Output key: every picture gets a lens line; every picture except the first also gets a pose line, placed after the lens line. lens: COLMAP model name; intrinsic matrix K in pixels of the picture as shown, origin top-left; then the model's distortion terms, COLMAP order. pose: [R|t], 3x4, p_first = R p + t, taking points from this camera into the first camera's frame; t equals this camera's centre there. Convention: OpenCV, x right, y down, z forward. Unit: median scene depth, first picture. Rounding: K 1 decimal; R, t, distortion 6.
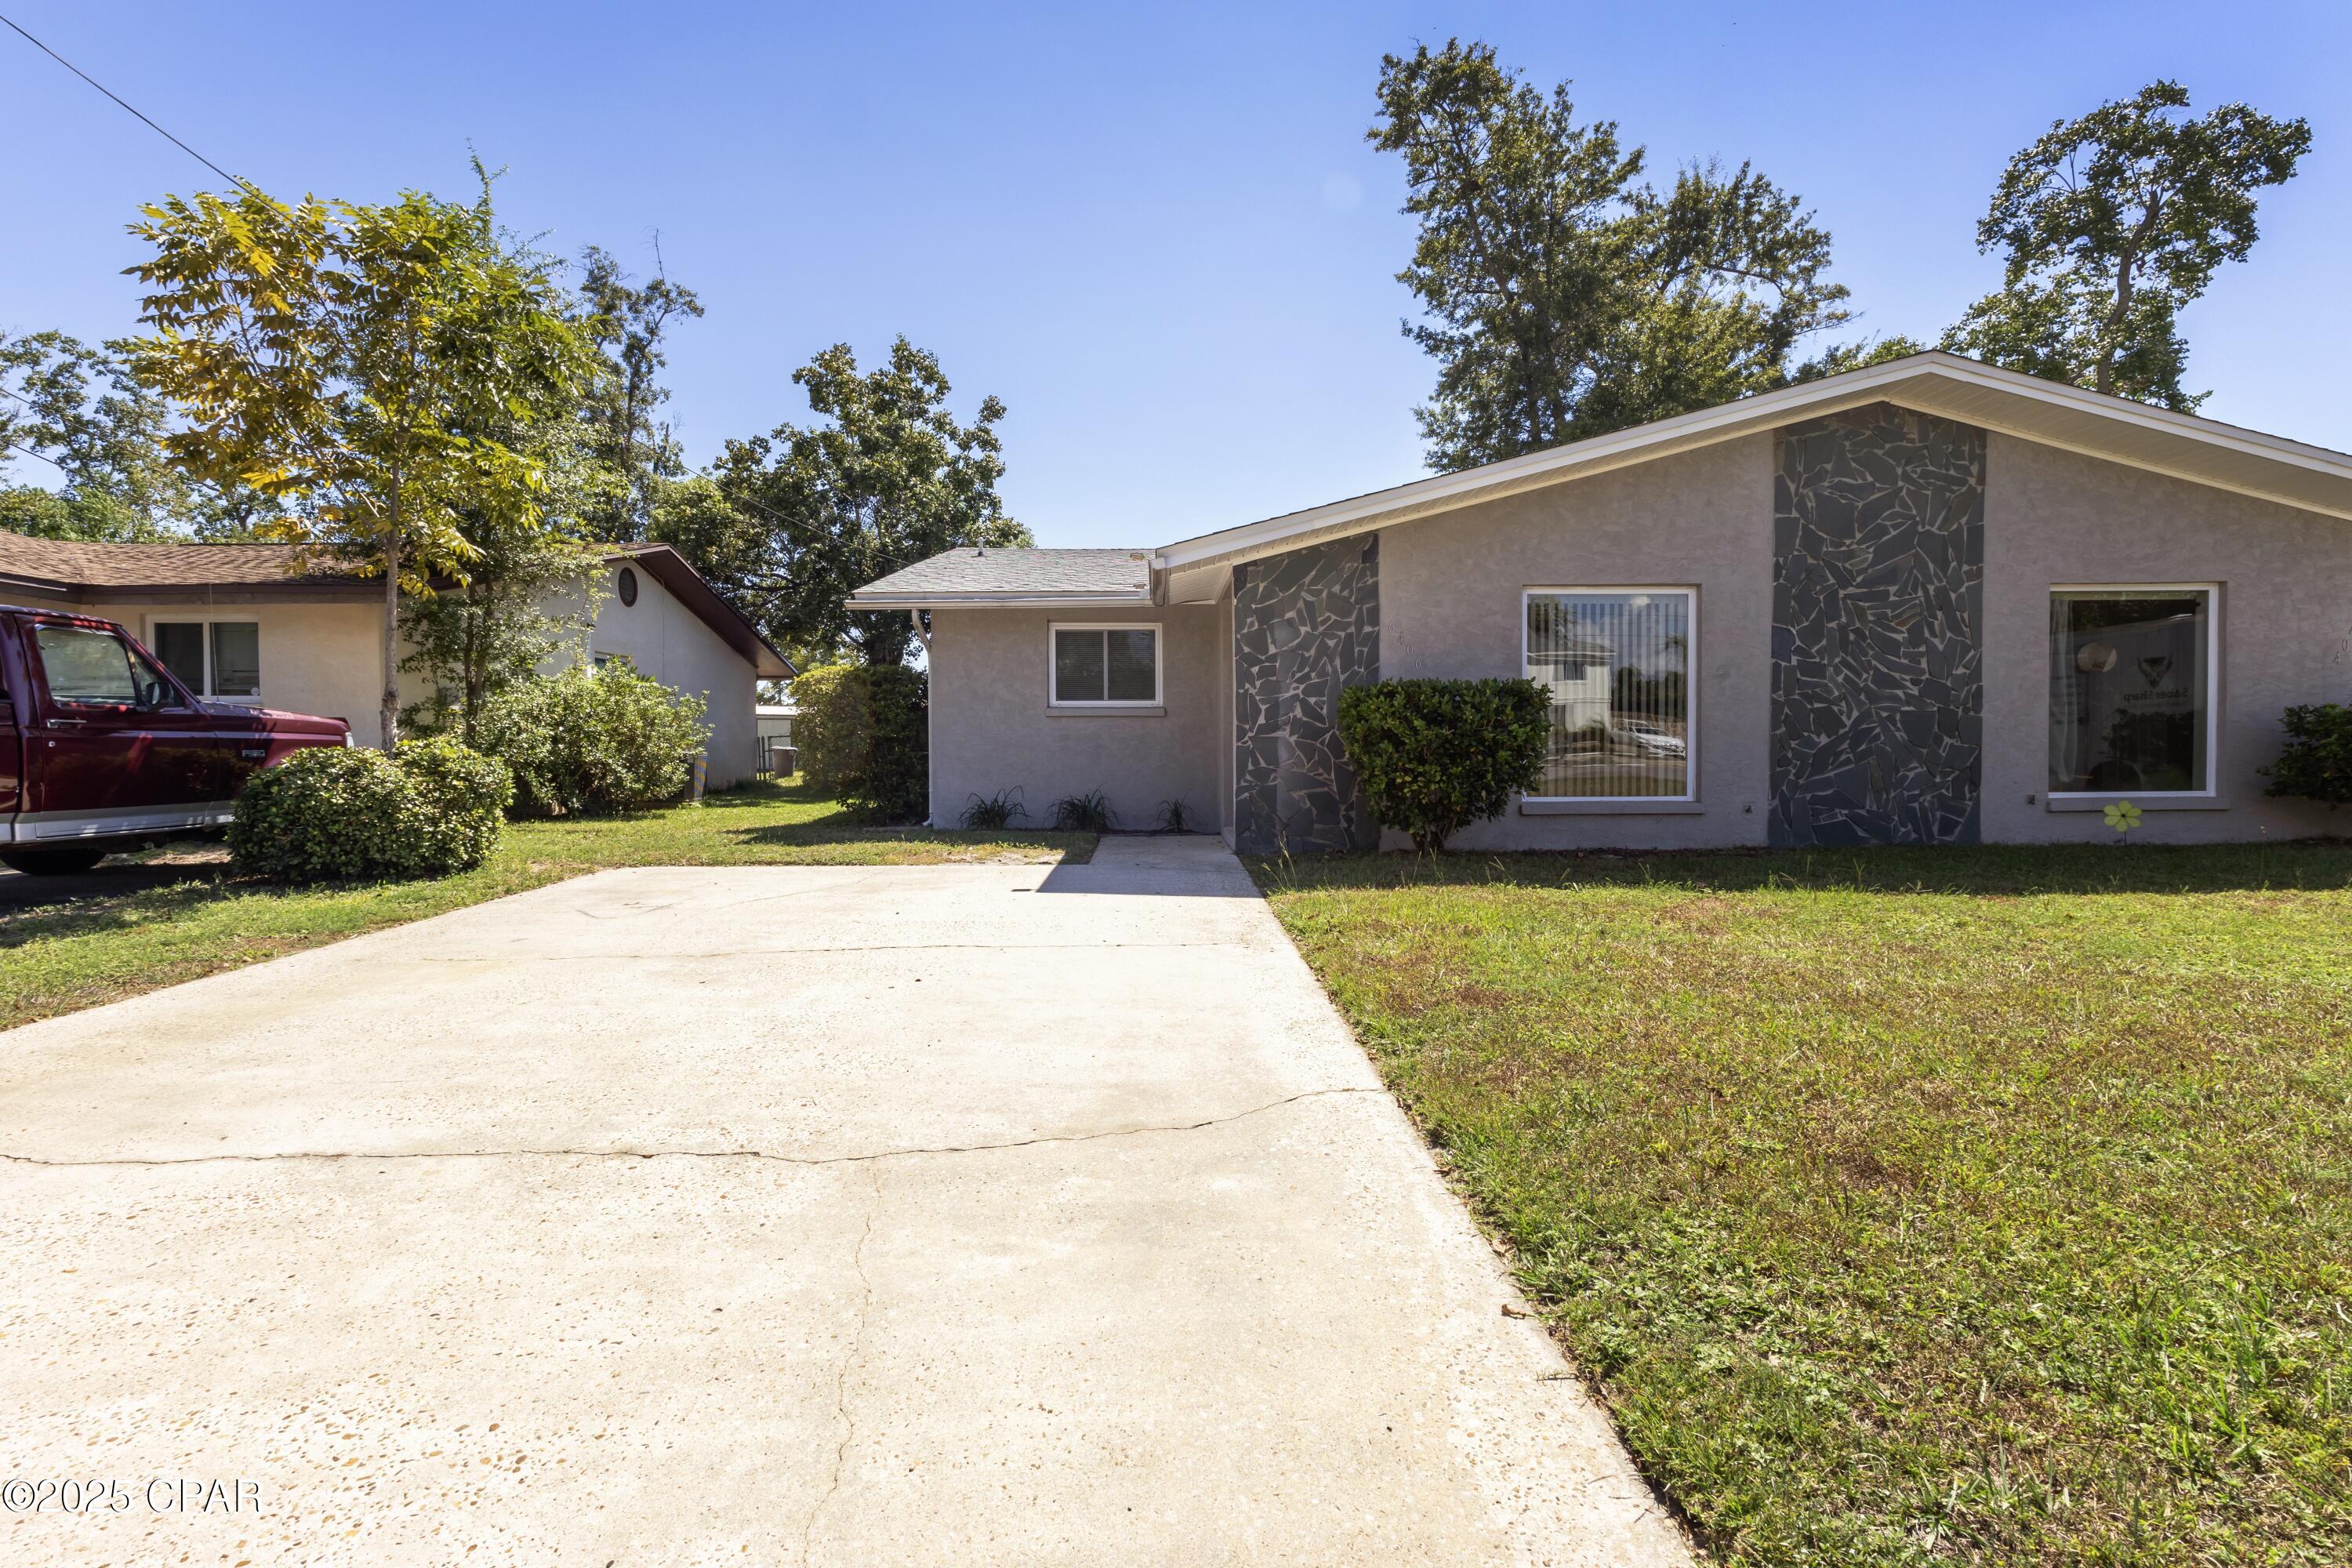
lens RADIAL K [[1126.0, 0, 1185.5], [0, 1126.0, 784.0], [0, 0, 1]] dist [0.002317, 0.001543]
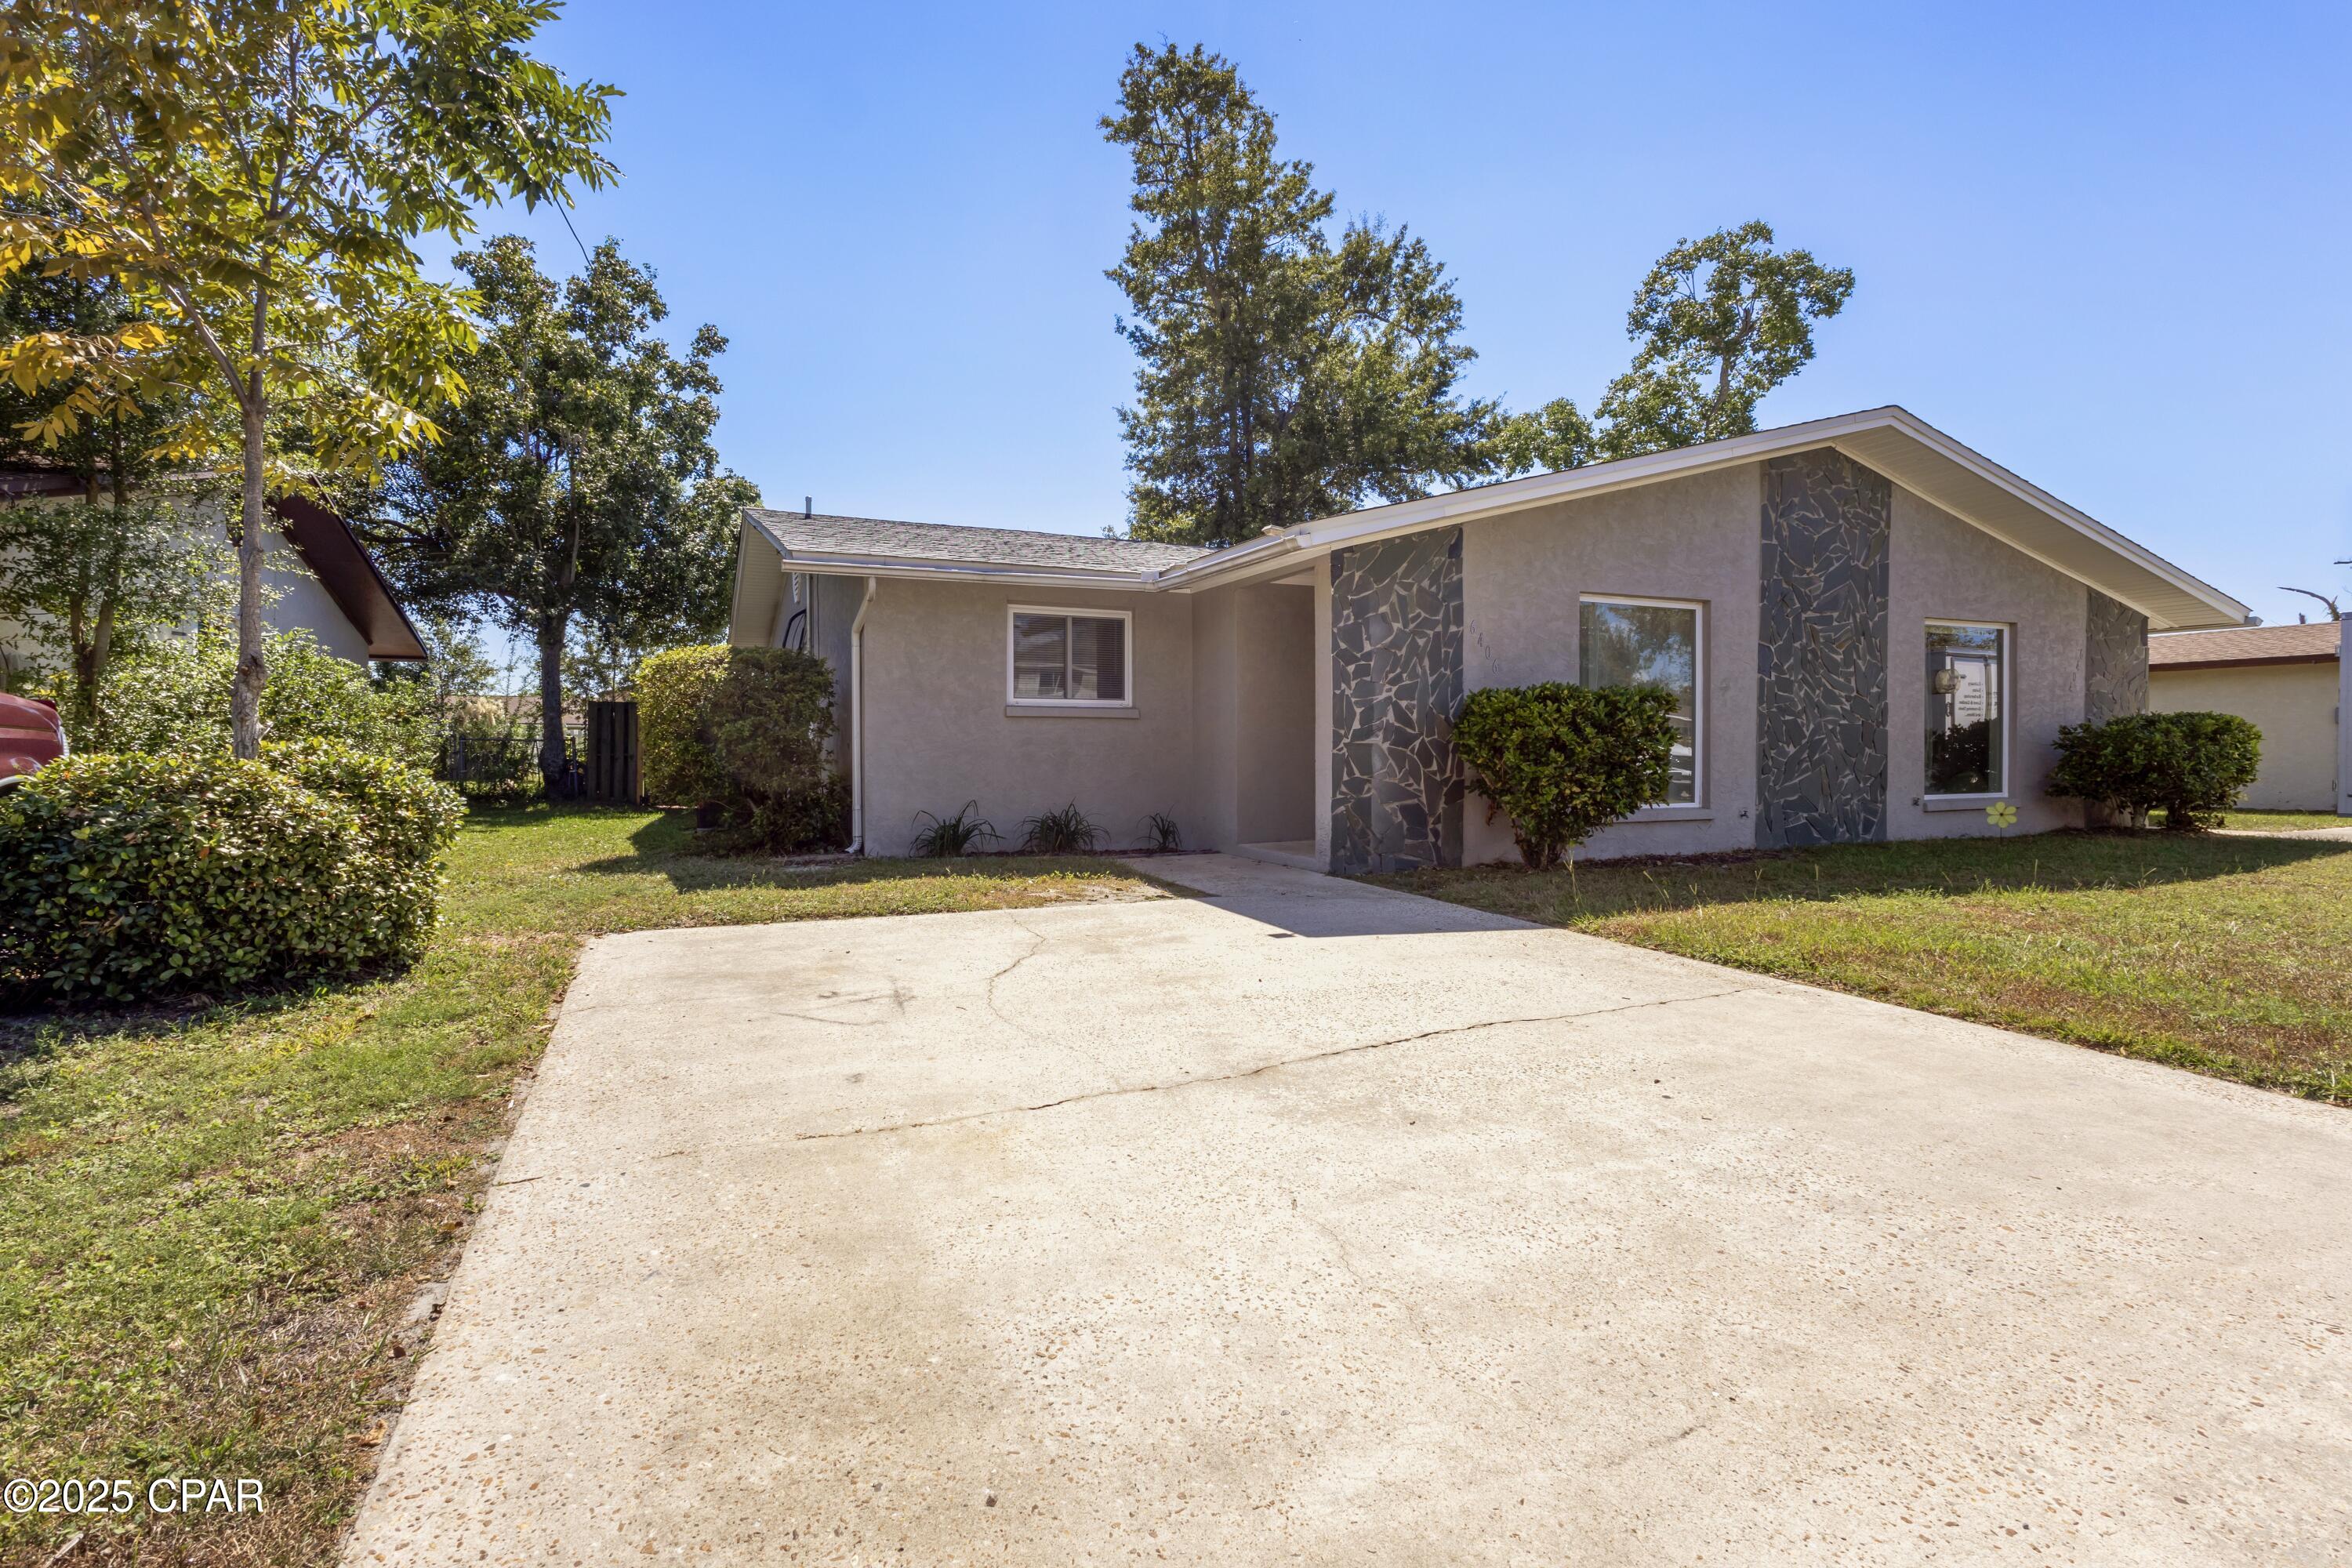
lens RADIAL K [[1126.0, 0, 1173.6], [0, 1126.0, 769.9], [0, 0, 1]] dist [0.002317, 0.001543]
pose [[0.917939, -0.002786, 0.396711, -0.336831], [0.009169, 0.999857, -0.014195, -0.007590], [-0.396615, 0.016667, 0.917834, 0.189896]]
